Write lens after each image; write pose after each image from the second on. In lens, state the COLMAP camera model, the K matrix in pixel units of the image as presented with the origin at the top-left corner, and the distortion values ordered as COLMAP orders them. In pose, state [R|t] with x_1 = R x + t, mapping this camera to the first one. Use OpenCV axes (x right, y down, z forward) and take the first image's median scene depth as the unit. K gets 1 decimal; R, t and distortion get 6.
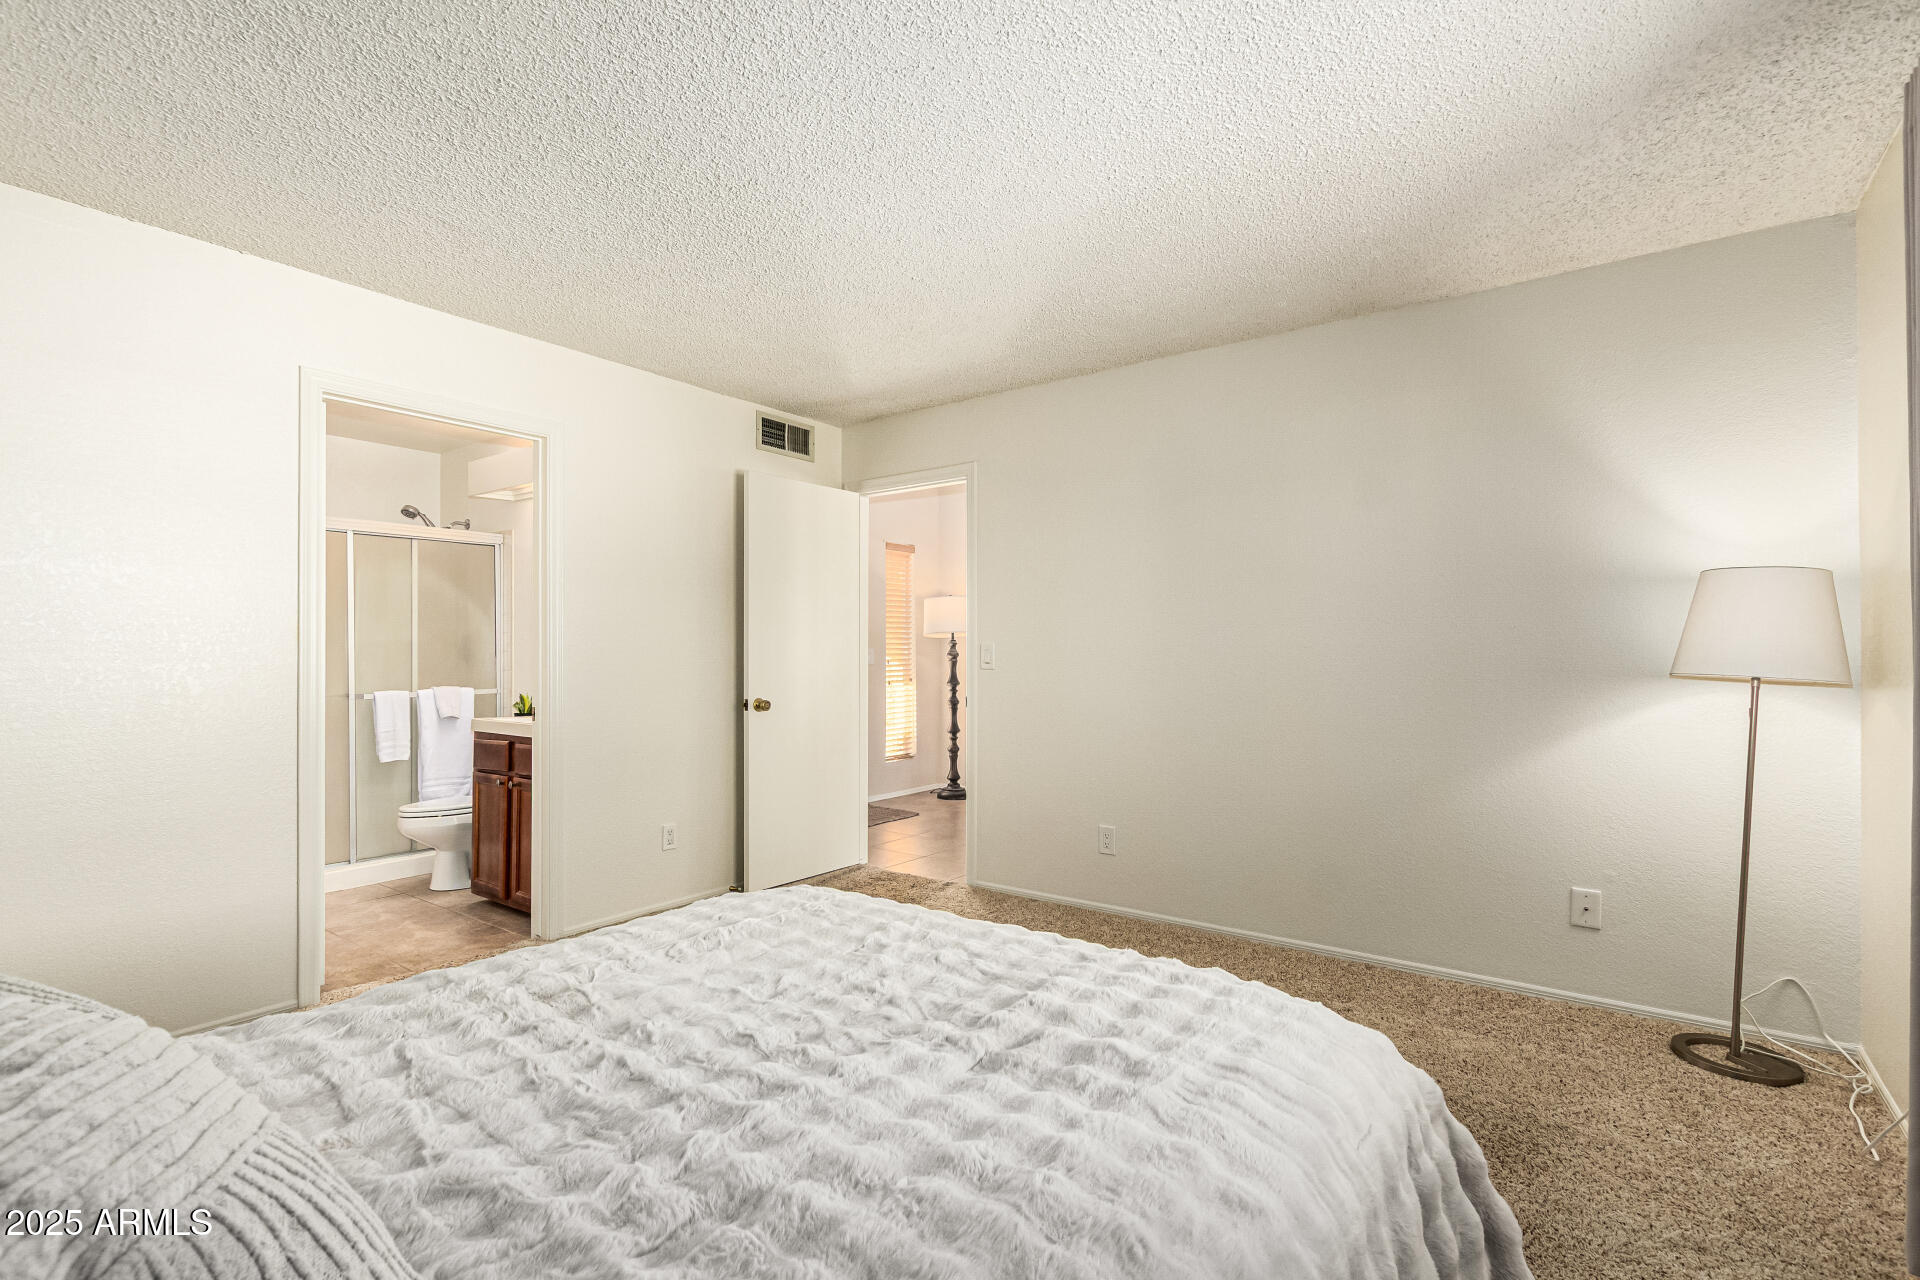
lens RADIAL K [[890.1, 0, 965.5], [0, 890.1, 650.9], [0, 0, 1]] dist [0.001868, 0.000269]
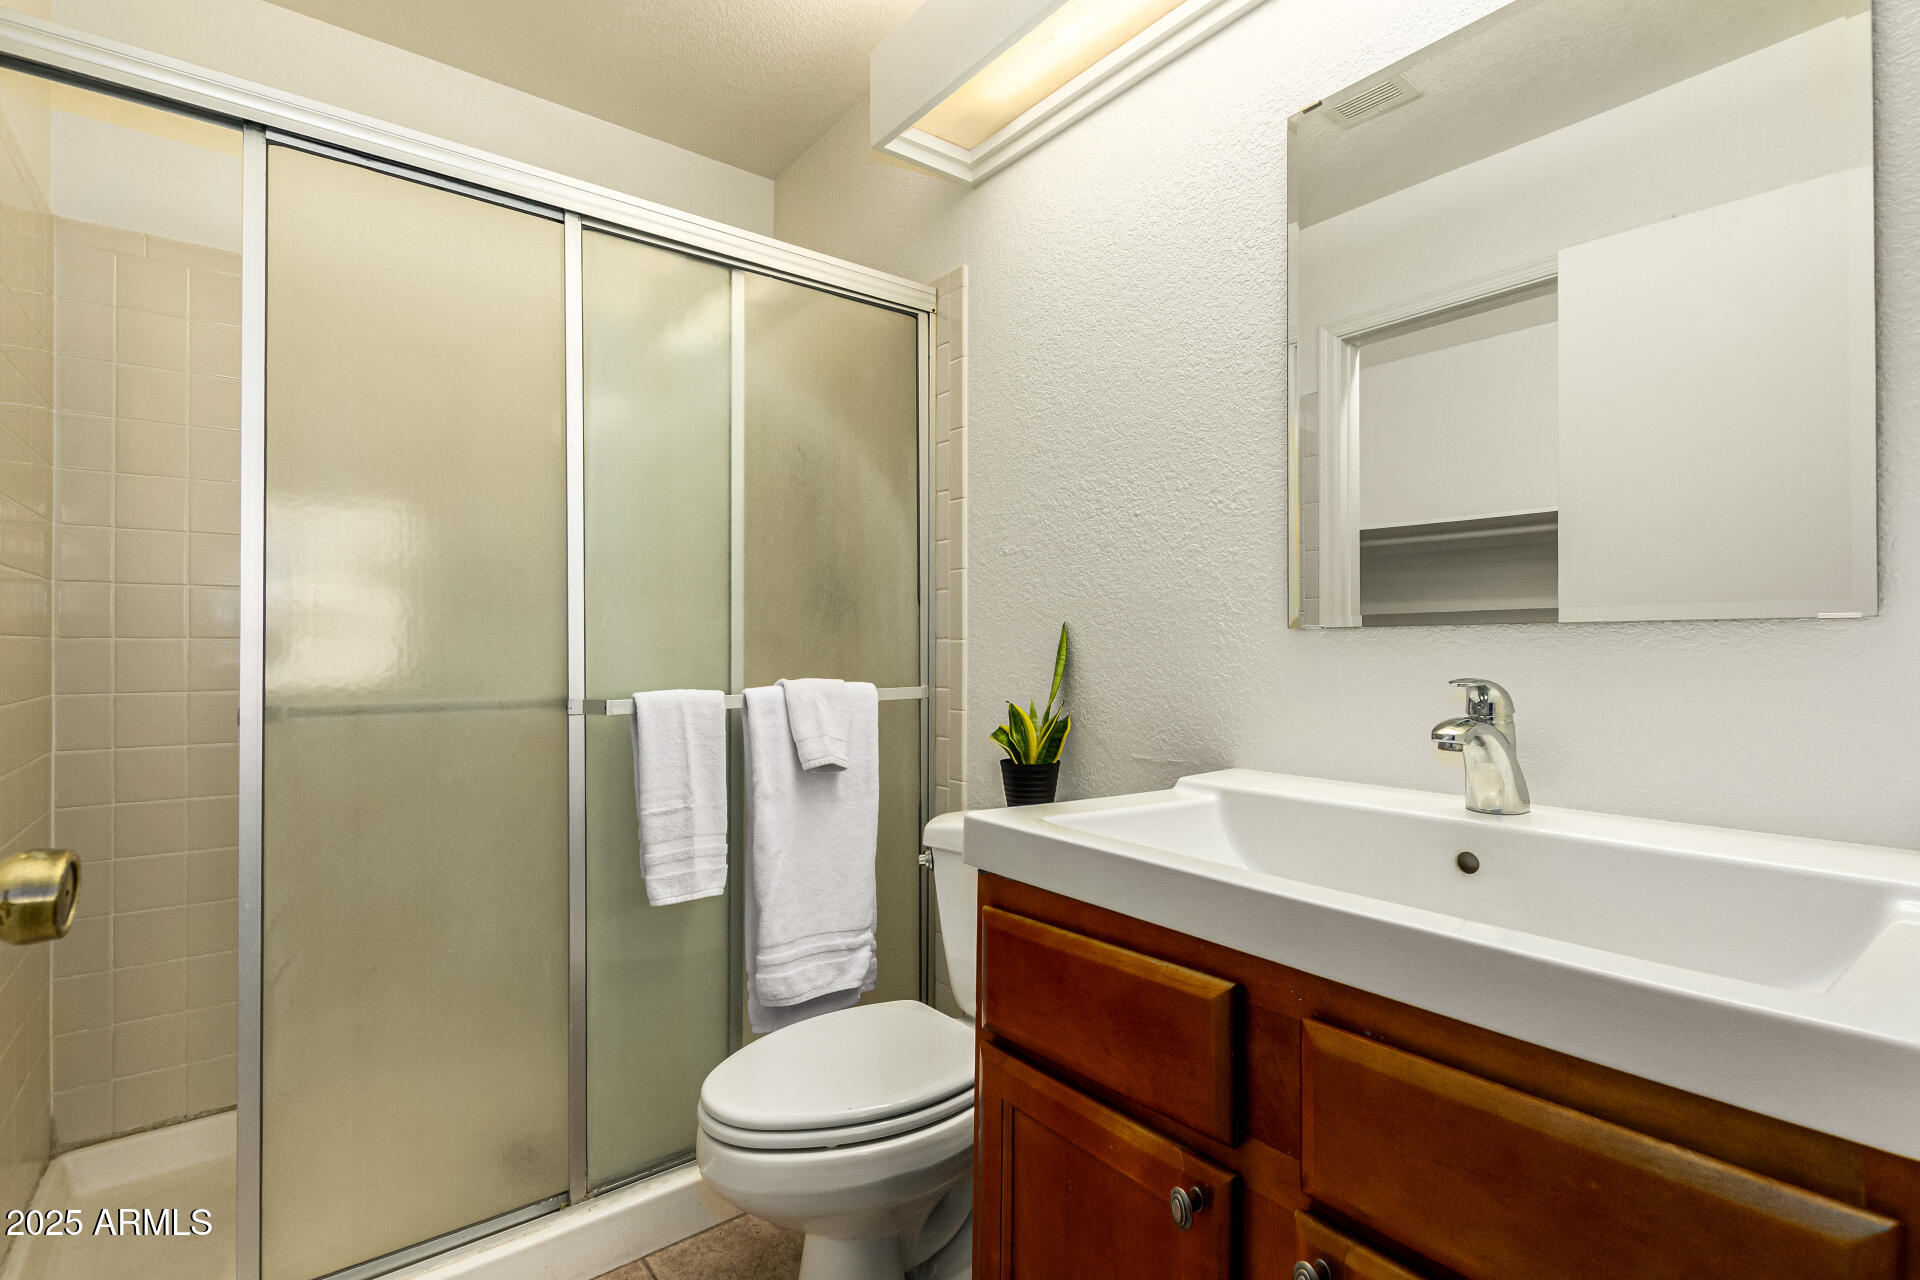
lens RADIAL K [[890.1, 0, 952.6], [0, 890.1, 640.4], [0, 0, 1]] dist [0.001868, 0.000269]
pose [[0.963585, 0.004837, -0.267357, -0.440107], [-0.005332, 0.999985, -0.001127, 0.024867], [0.267348, 0.002511, 0.963597, 0.679423]]
